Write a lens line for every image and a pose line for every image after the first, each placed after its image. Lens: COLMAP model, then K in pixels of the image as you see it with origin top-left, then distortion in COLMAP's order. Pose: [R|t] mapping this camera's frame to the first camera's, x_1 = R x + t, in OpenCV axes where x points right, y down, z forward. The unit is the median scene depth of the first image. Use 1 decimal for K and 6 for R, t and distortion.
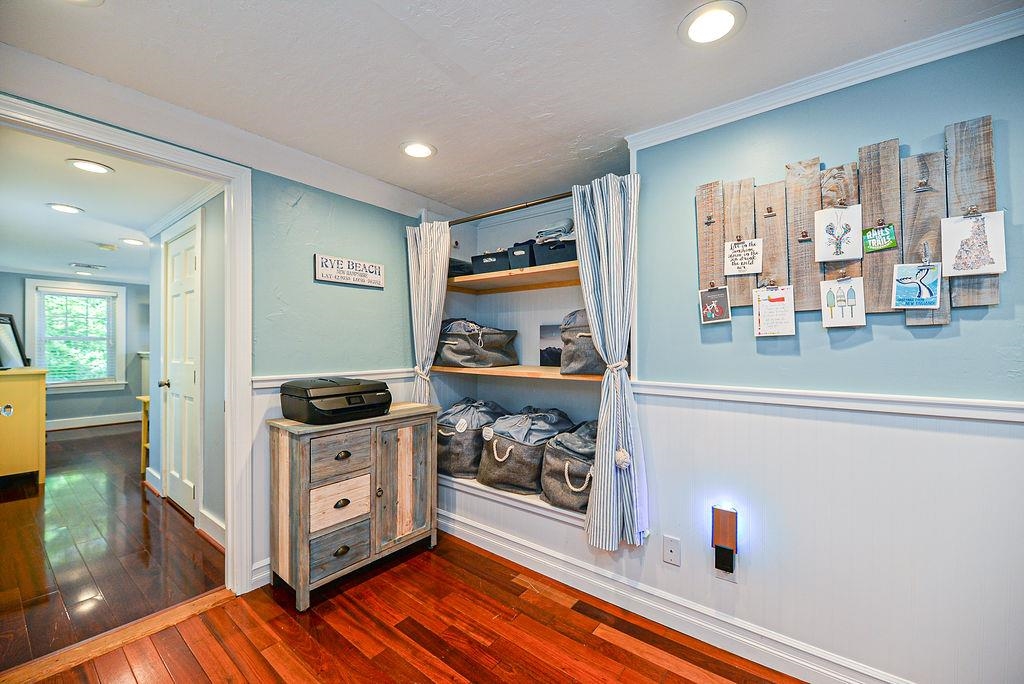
lens RADIAL K [[408.0, 0, 510.9], [0, 408.0, 345.3], [0, 0, 1]] dist [0.001127, -0.004793]
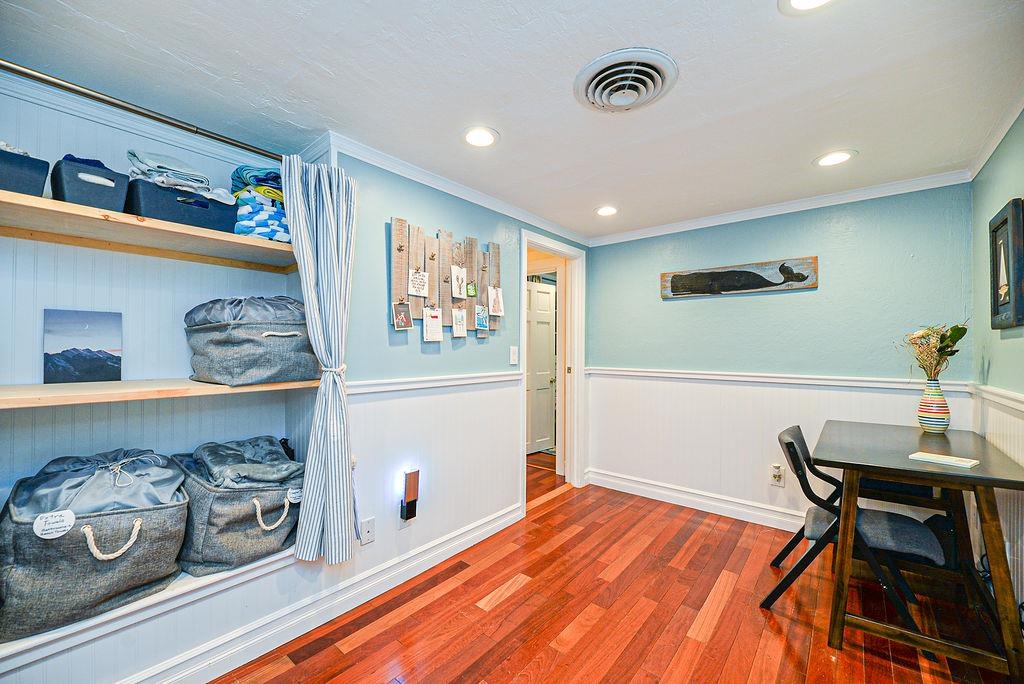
lens RADIAL K [[408.0, 0, 510.9], [0, 408.0, 345.3], [0, 0, 1]] dist [0.001127, -0.004793]
pose [[0.033776, 0.003825, 0.999422, -0.799045], [-0.006931, 0.999970, -0.003593, -0.004588], [-0.999405, -0.006806, 0.033802, 0.647416]]
